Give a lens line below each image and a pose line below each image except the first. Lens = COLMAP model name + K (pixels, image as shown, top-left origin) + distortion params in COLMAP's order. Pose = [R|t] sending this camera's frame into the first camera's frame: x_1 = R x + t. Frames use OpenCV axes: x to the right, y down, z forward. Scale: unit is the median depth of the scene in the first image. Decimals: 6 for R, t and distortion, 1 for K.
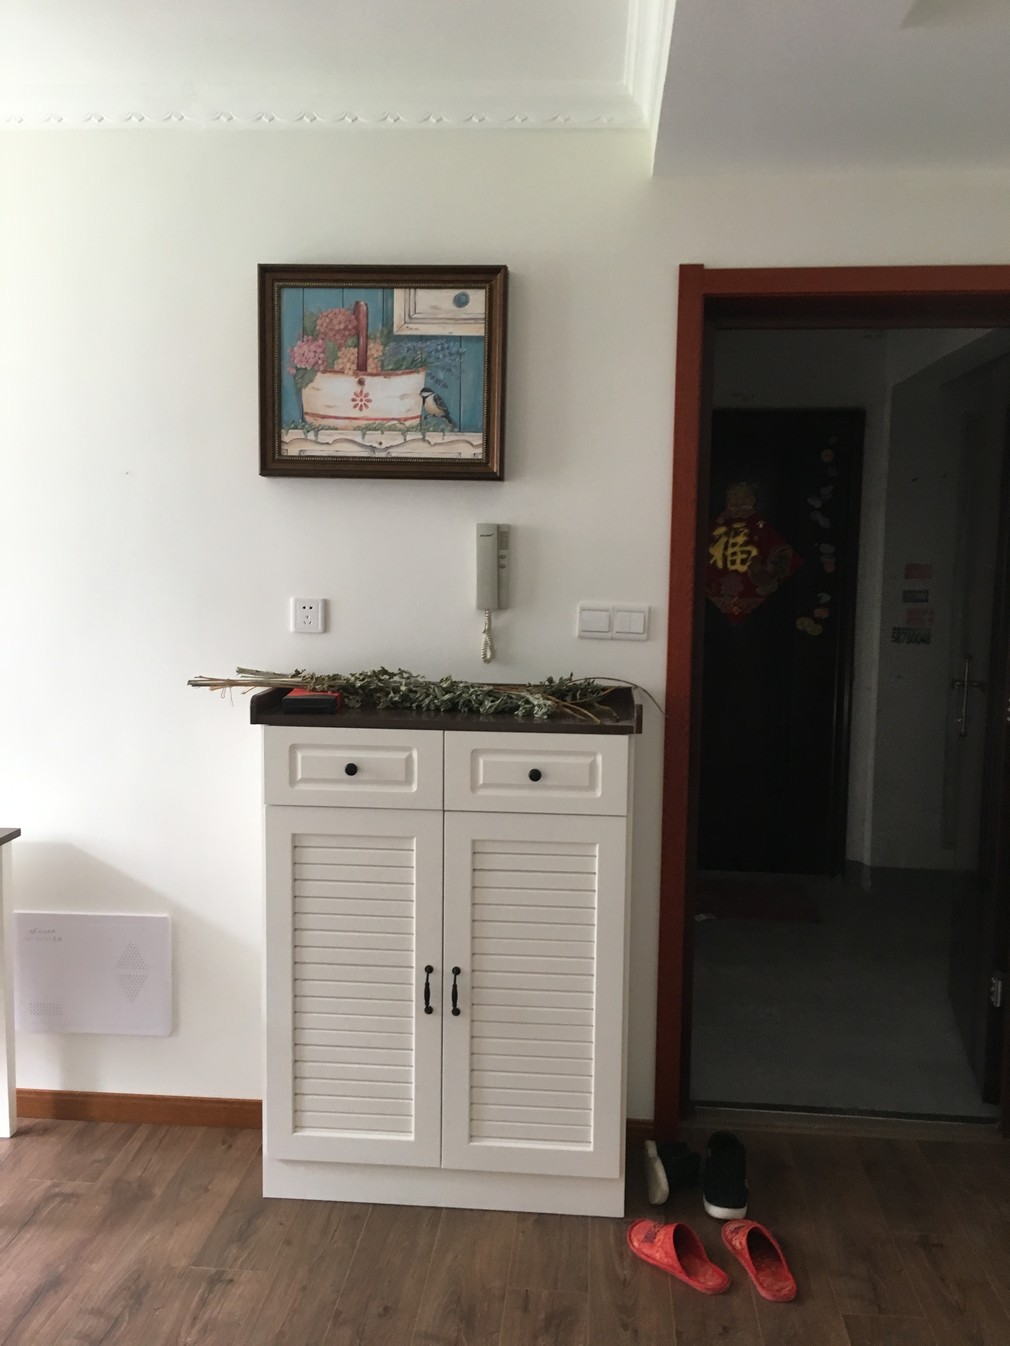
lens RADIAL K [[1138.1, 0, 505.0], [0, 1138.1, 673.0], [0, 0, 1]] dist [0.069946, -0.081133]
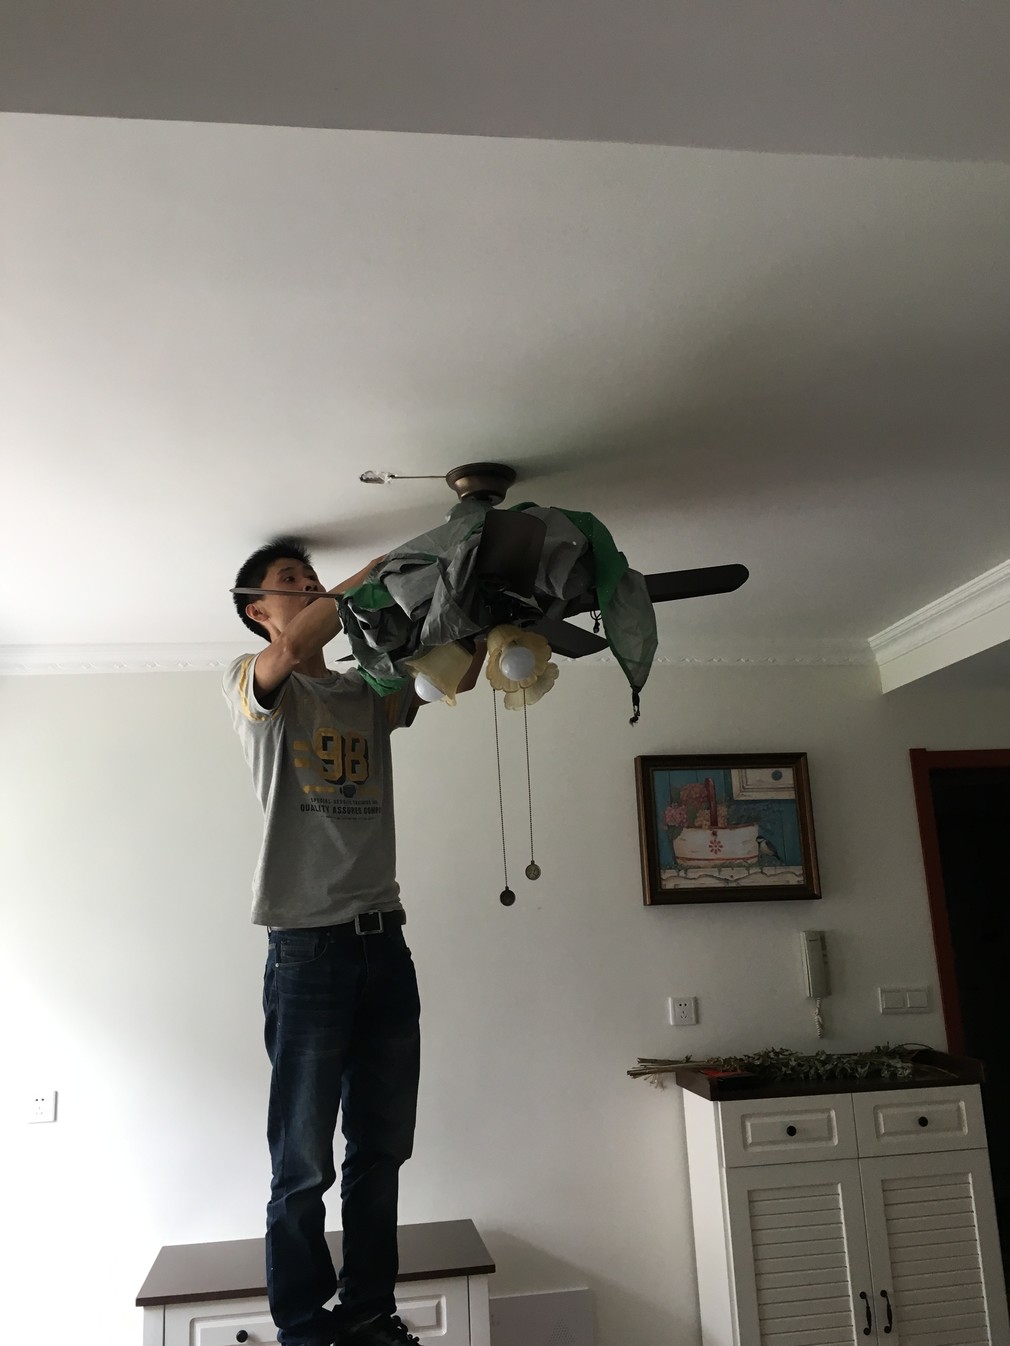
lens RADIAL K [[1138.1, 0, 505.0], [0, 1138.1, 673.0], [0, 0, 1]] dist [0.069946, -0.081133]
pose [[0.973441, -0.012408, 0.228601, -0.693432], [0.083248, 0.949360, -0.302962, -0.038983], [-0.213265, 0.313946, 0.925179, -0.300159]]
